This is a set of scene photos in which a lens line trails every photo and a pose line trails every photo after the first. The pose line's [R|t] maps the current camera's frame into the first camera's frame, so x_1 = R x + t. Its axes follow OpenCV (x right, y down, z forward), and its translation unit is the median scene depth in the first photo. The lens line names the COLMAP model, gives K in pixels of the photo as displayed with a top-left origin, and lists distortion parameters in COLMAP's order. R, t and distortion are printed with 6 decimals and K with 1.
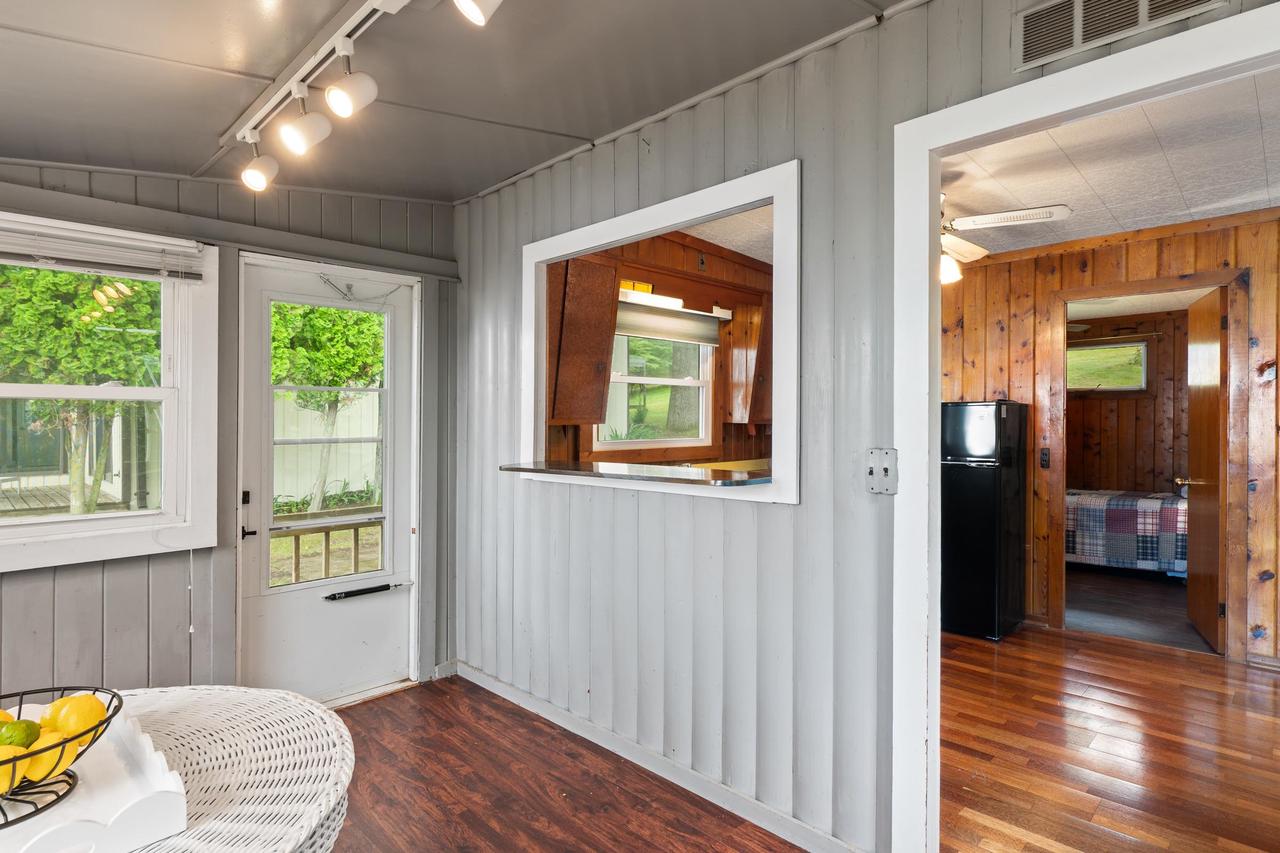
lens RADIAL K [[664.1, 0, 629.5], [0, 664.1, 428.8], [0, 0, 1]] dist [-0.006027, 0.000128]
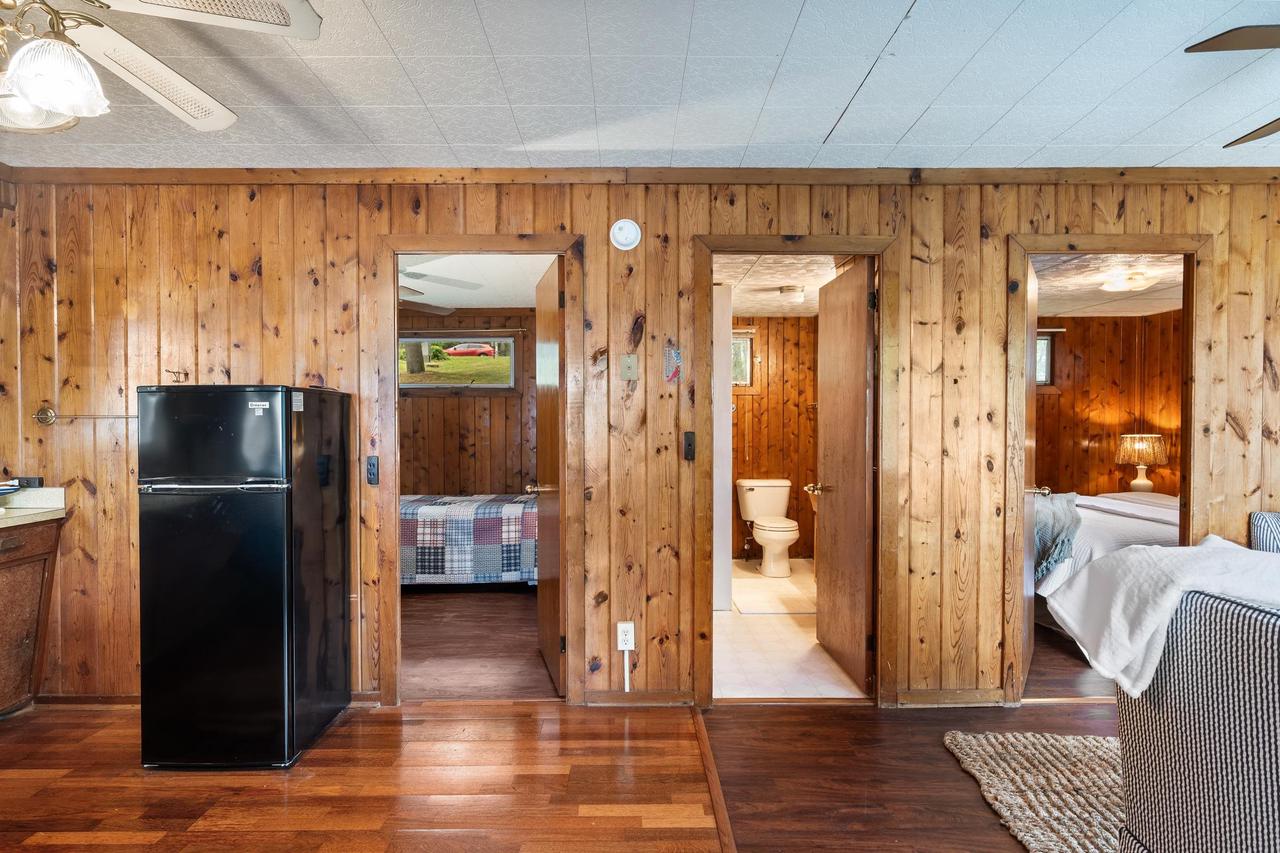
lens RADIAL K [[664.1, 0, 628.2], [0, 664.1, 431.3], [0, 0, 1]] dist [-0.006027, 0.000128]
pose [[0.701076, -0.008109, 0.713040, 0.308305], [0.007082, 0.999965, 0.004410, 0.001536], [-0.713051, 0.001958, 0.701109, 0.303069]]
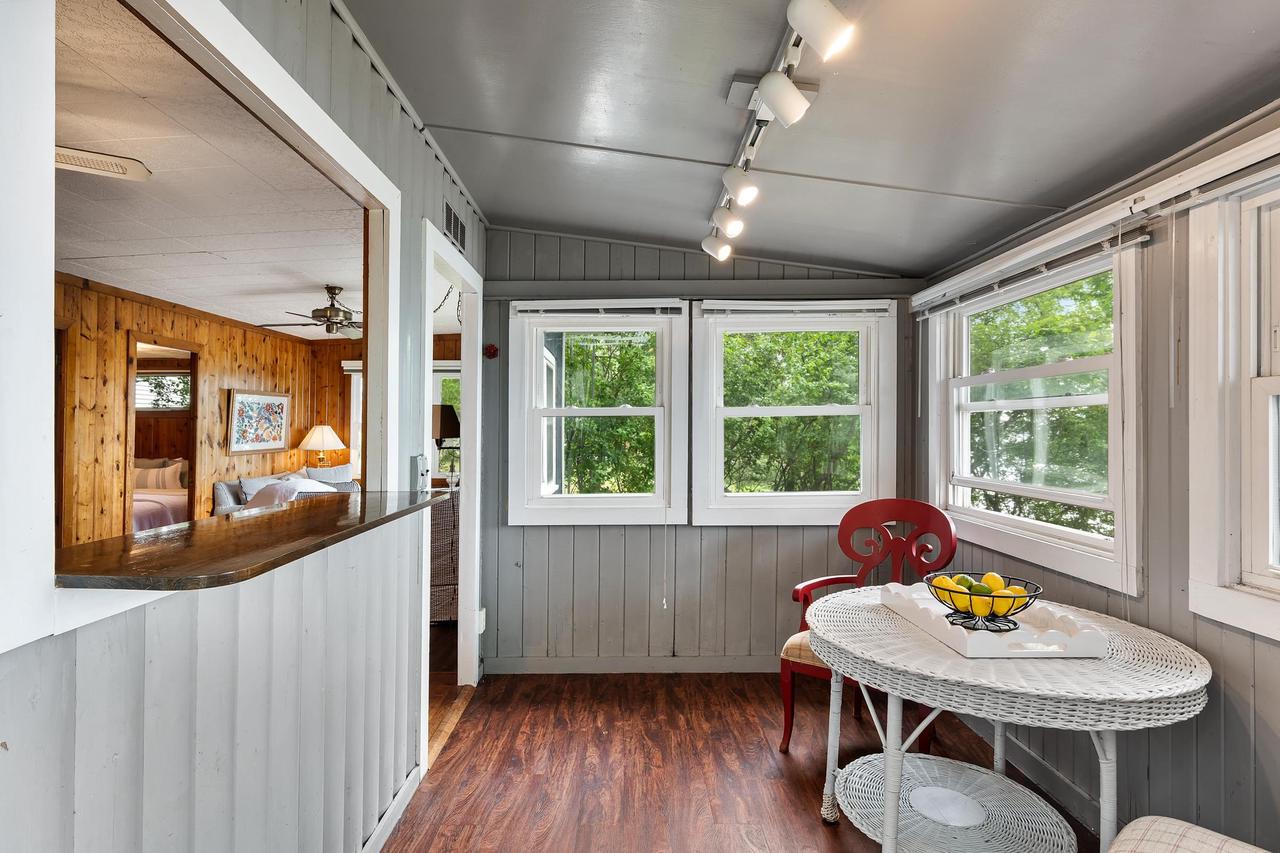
lens RADIAL K [[664.1, 0, 629.4], [0, 664.1, 420.1], [0, 0, 1]] dist [-0.006027, 0.000128]
pose [[-0.720591, 0.022535, 0.692994, -0.354002], [0.022211, 0.999709, -0.009414, -0.006820], [-0.693005, 0.008608, -0.720882, 0.727531]]
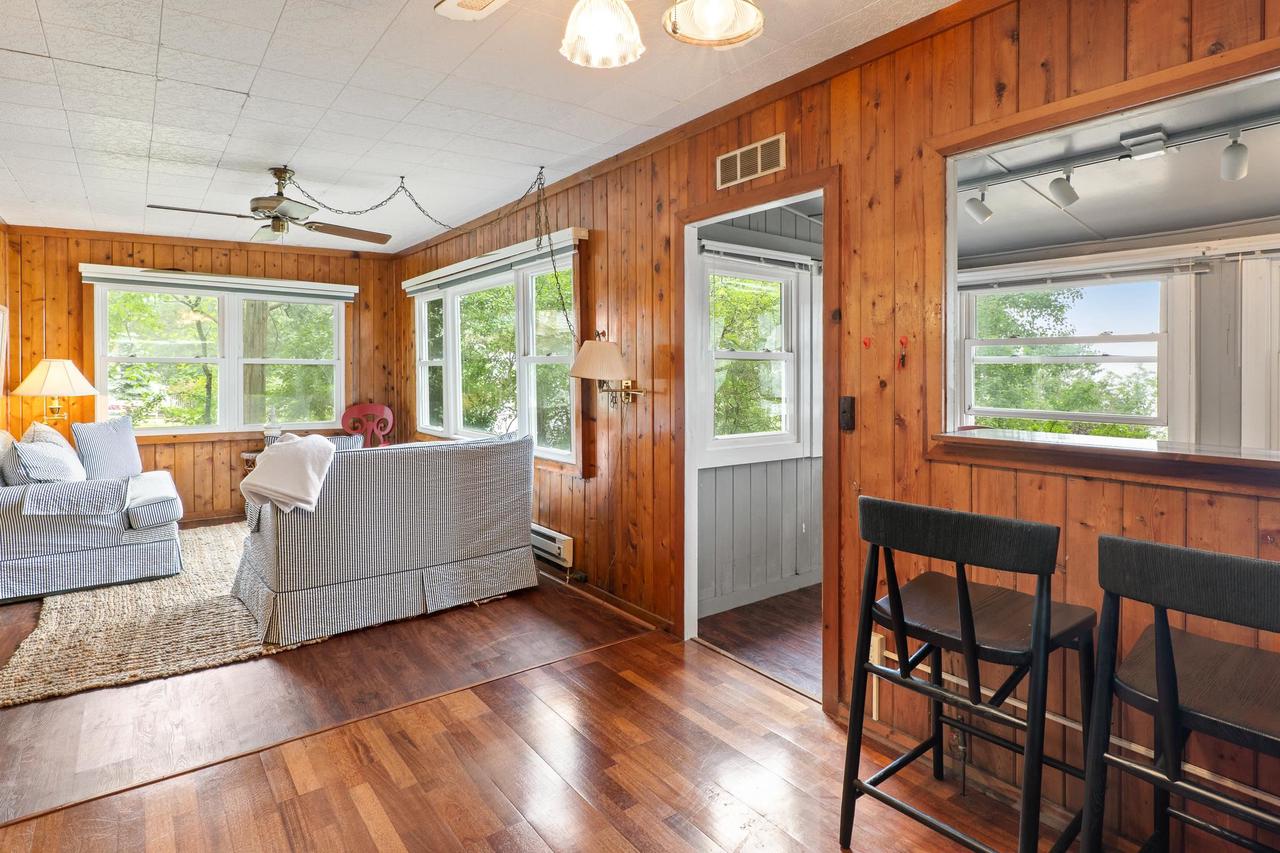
lens RADIAL K [[664.1, 0, 640.4], [0, 664.1, 393.9], [0, 0, 1]] dist [-0.006027, 0.000128]
pose [[-0.992622, -0.002845, 0.121218, 0.298382], [0.002945, 0.998864, 0.047559, -0.018701], [-0.121216, 0.047565, -0.991486, 1.042468]]
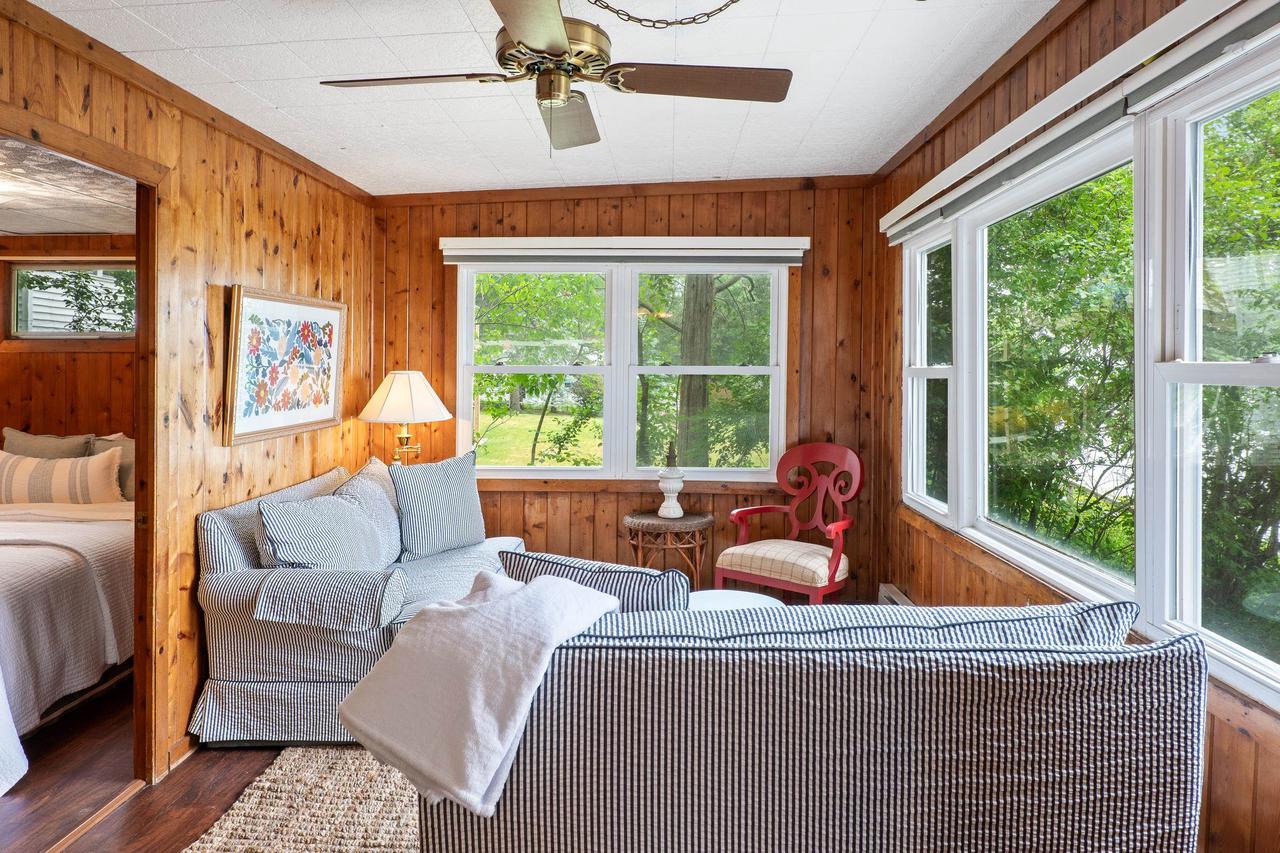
lens RADIAL K [[842.6, 0, 631.1], [0, 842.6, 383.6], [0, 0, 1]] dist [0.006569, 0.002349]
pose [[-0.680895, -0.006869, 0.732349, 0.467101], [0.015005, 0.999615, 0.023327, -0.031448], [-0.732227, 0.026872, -0.680530, 0.545508]]
